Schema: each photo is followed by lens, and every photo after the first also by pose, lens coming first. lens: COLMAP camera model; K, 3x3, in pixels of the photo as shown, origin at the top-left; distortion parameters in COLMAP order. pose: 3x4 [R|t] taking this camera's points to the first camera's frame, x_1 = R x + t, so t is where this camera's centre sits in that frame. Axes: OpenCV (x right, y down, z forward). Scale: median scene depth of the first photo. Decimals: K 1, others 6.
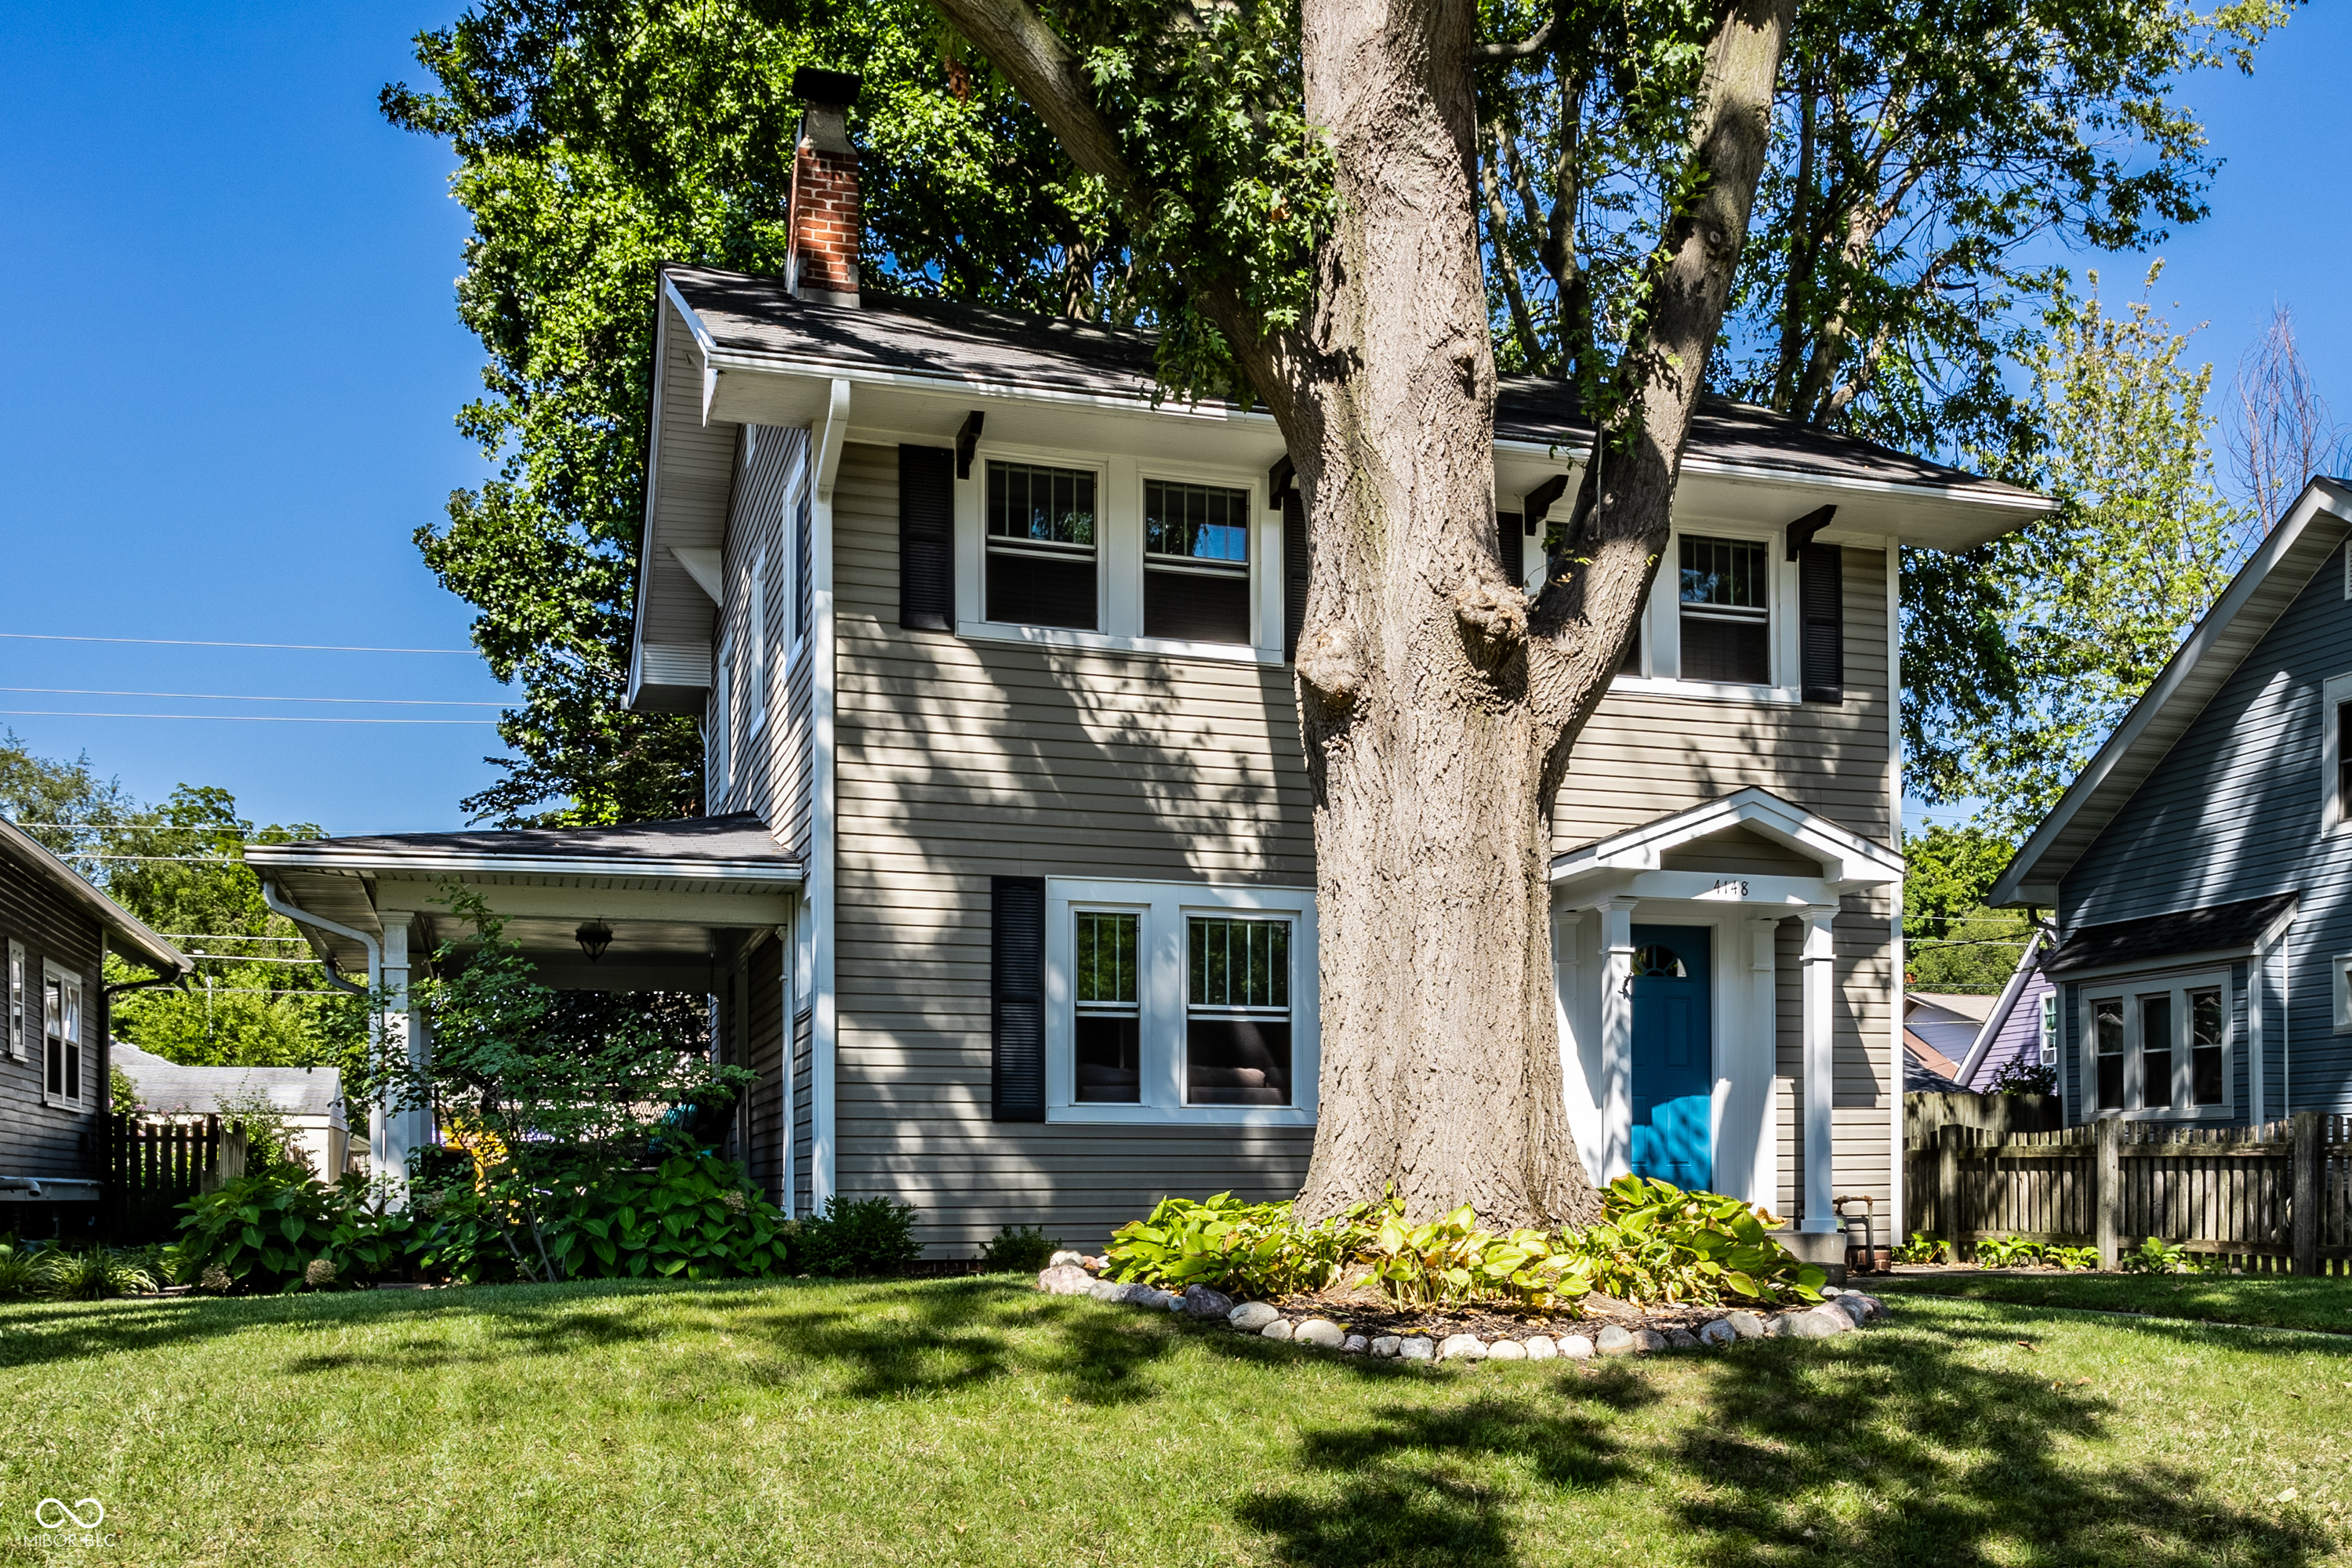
lens RADIAL K [[1560.6, 0, 1207.4], [0, 1560.6, 849.1], [0, 0, 1]] dist [0.000267, -0.011110]
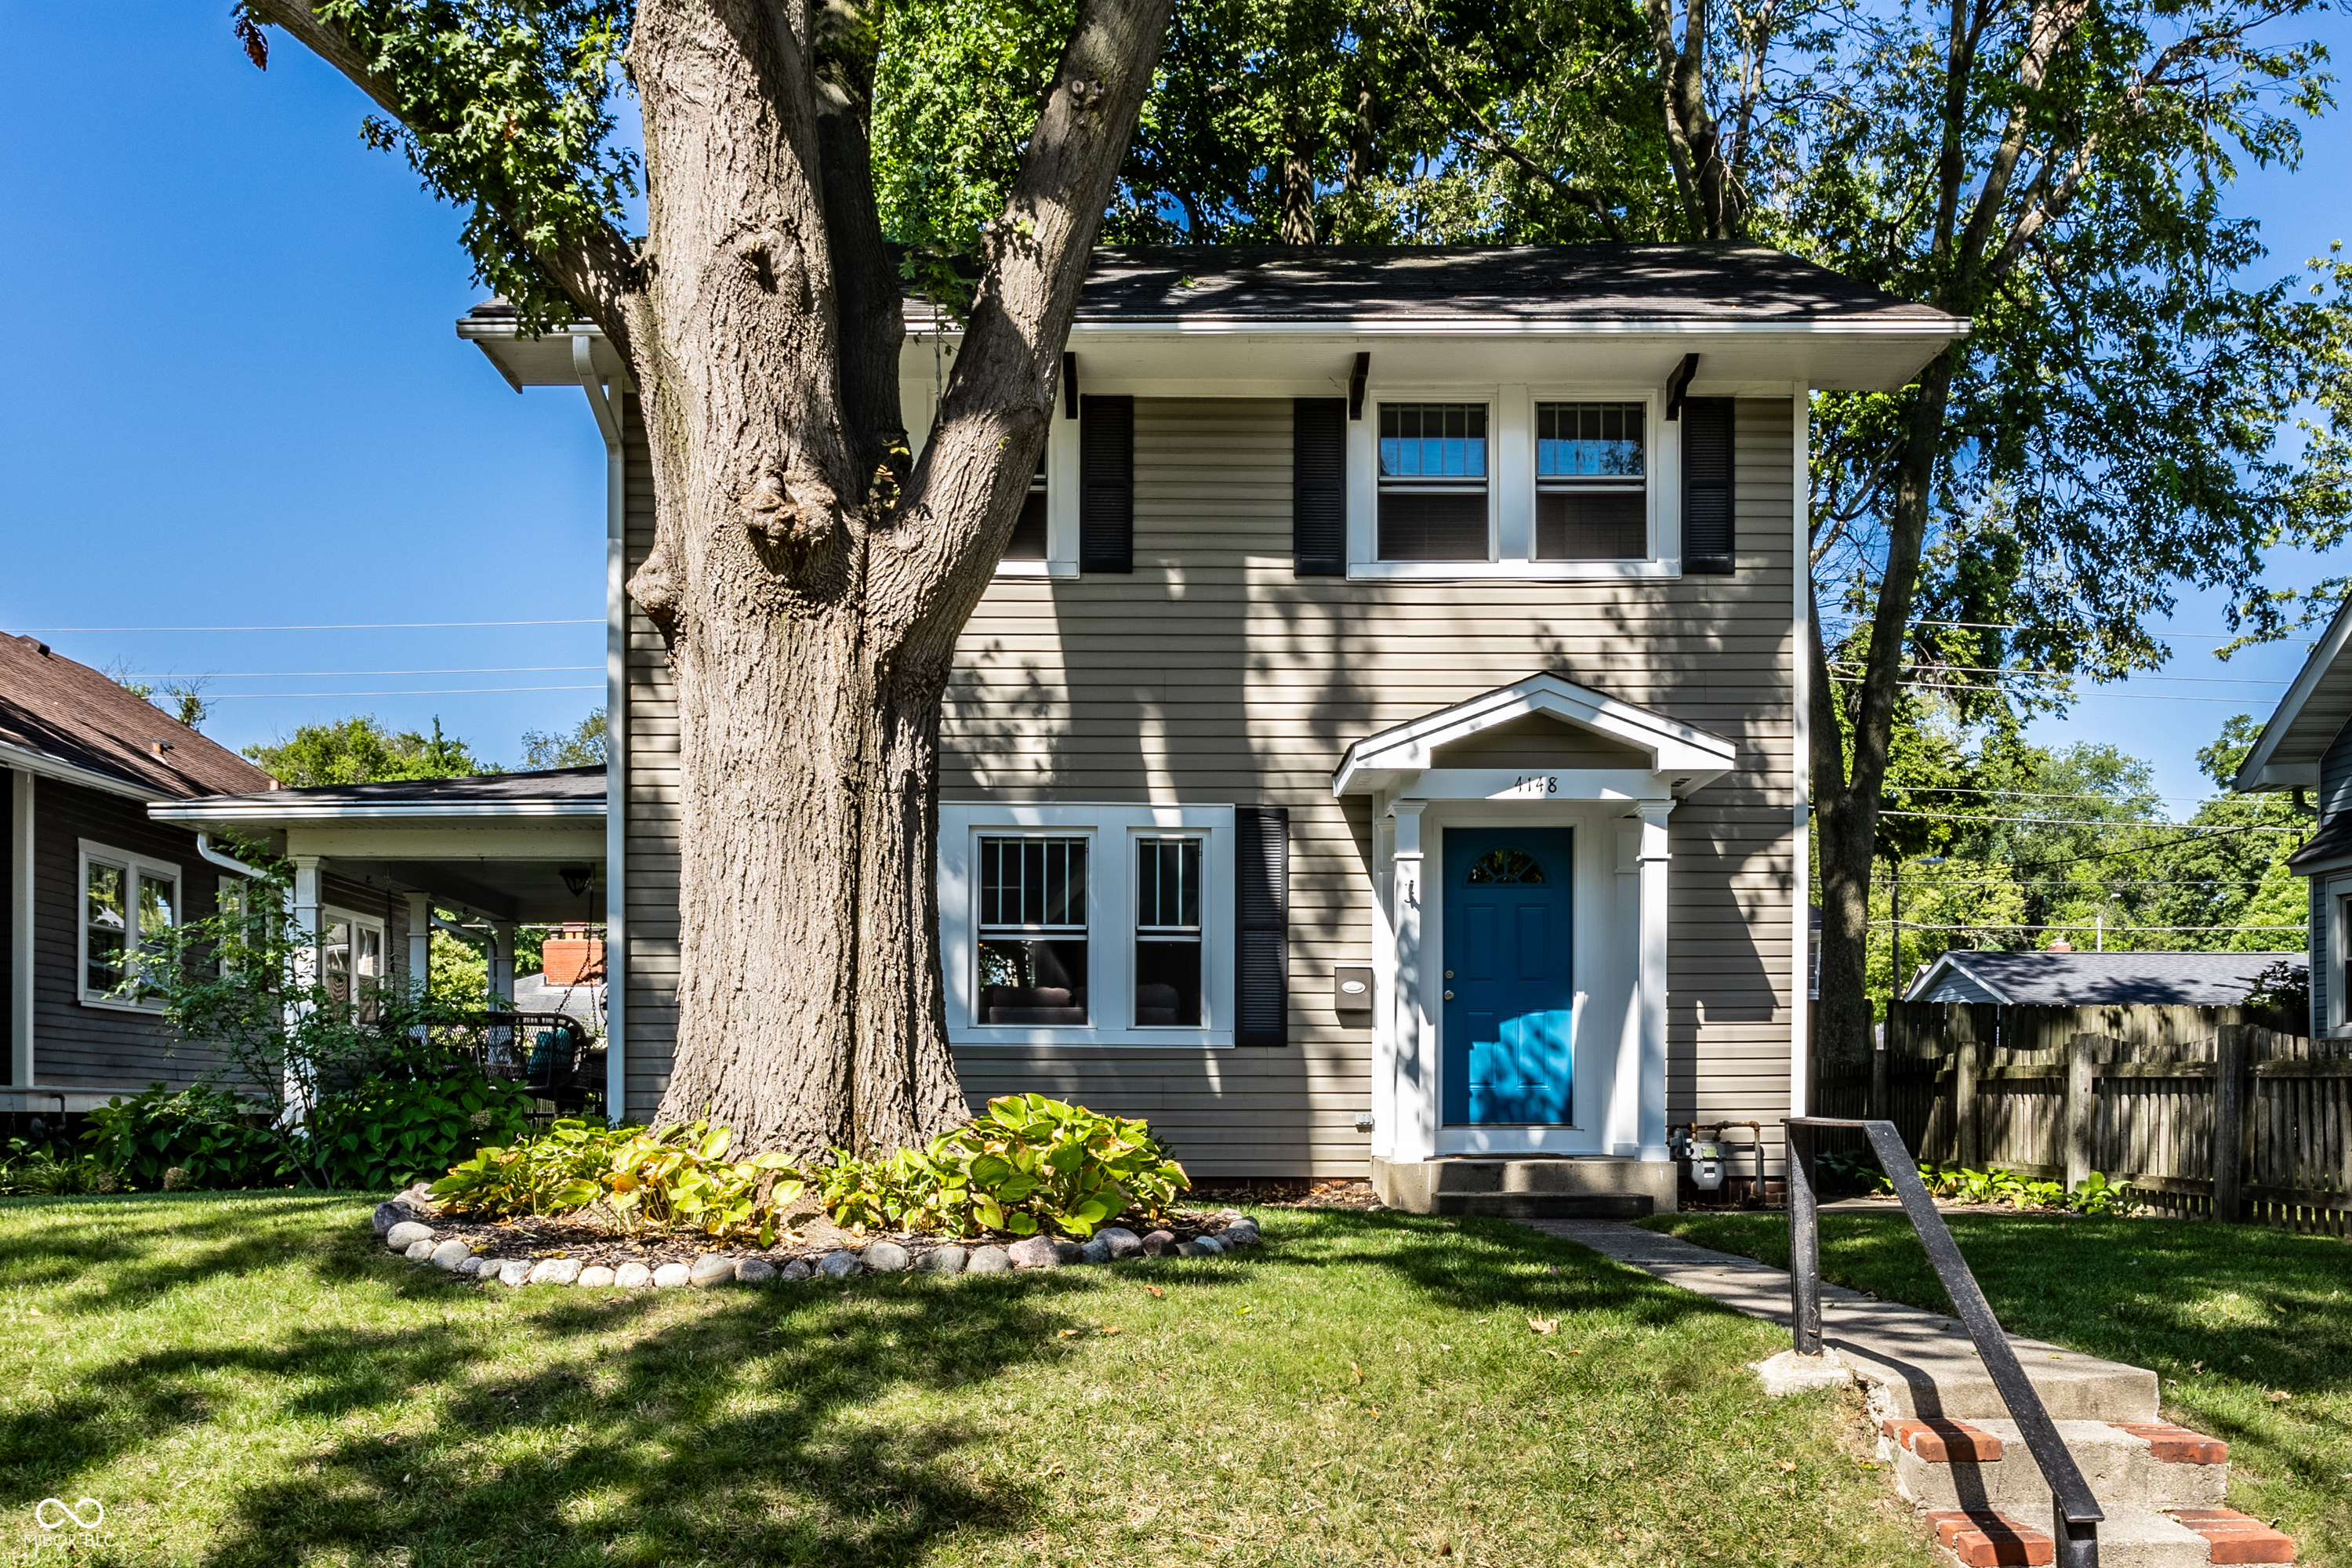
lens RADIAL K [[1560.6, 0, 1170.9], [0, 1560.6, 791.7], [0, 0, 1]] dist [0.000267, -0.011110]
pose [[0.973906, -0.041434, -0.223137, 0.333159], [0.044415, 0.998978, 0.008358, 0.012027], [0.222563, -0.018051, 0.974751, 0.059311]]
